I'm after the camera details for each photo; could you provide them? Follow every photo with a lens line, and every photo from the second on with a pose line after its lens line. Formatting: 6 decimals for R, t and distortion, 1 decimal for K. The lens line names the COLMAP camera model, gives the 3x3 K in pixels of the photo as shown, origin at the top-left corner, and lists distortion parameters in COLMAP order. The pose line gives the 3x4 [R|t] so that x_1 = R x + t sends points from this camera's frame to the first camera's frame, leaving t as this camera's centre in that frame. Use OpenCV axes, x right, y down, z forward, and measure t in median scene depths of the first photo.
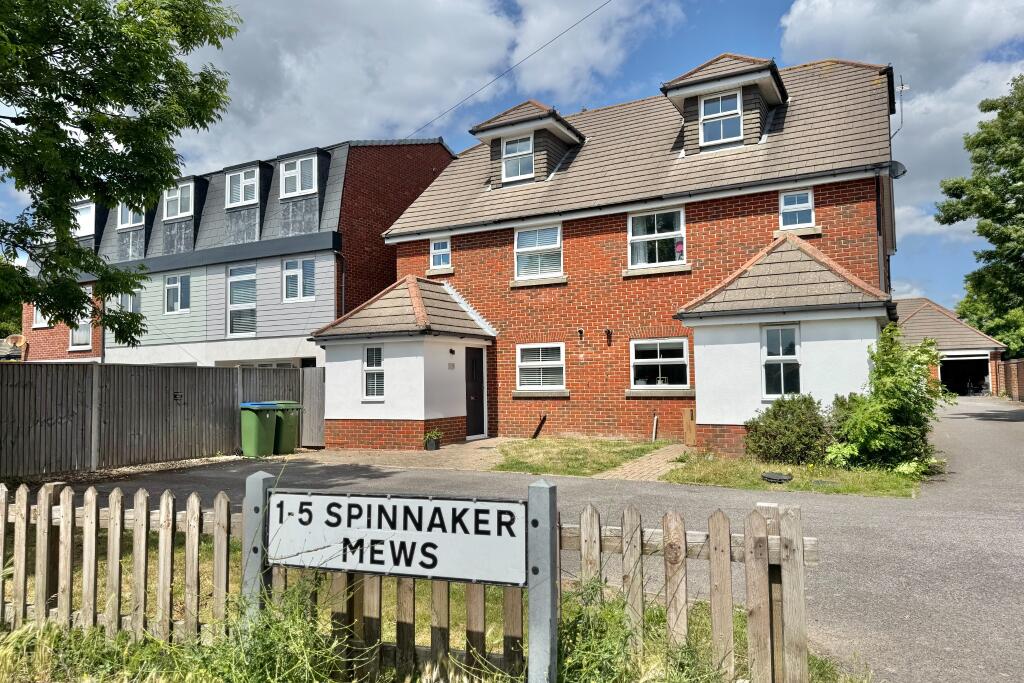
lens RADIAL K [[801.4, 0, 512.0], [0, 801.4, 341.5], [0, 0, 1]] dist [0.053837, -0.218104]
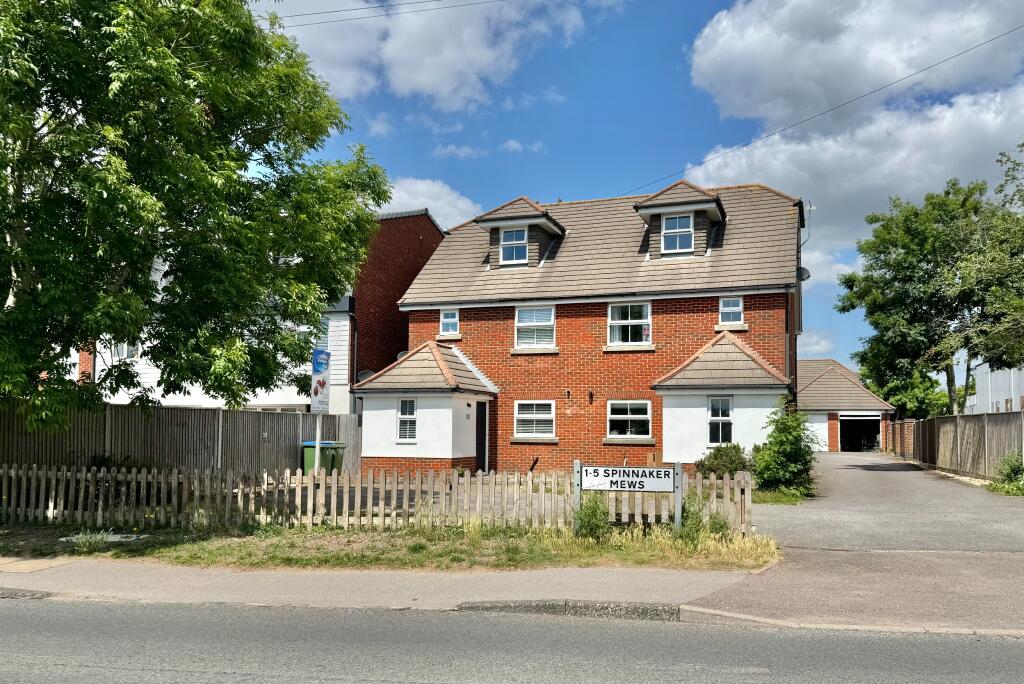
lens RADIAL K [[1432.9, 0, 512.0], [0, 1432.9, 342.0], [0, 0, 1]] dist [0.008124, -0.018224]
pose [[0.974274, 0.037361, 0.222249, -0.521861], [-0.034910, 0.999279, -0.014951, -0.055863], [-0.222647, 0.006808, 0.974875, -1.231799]]
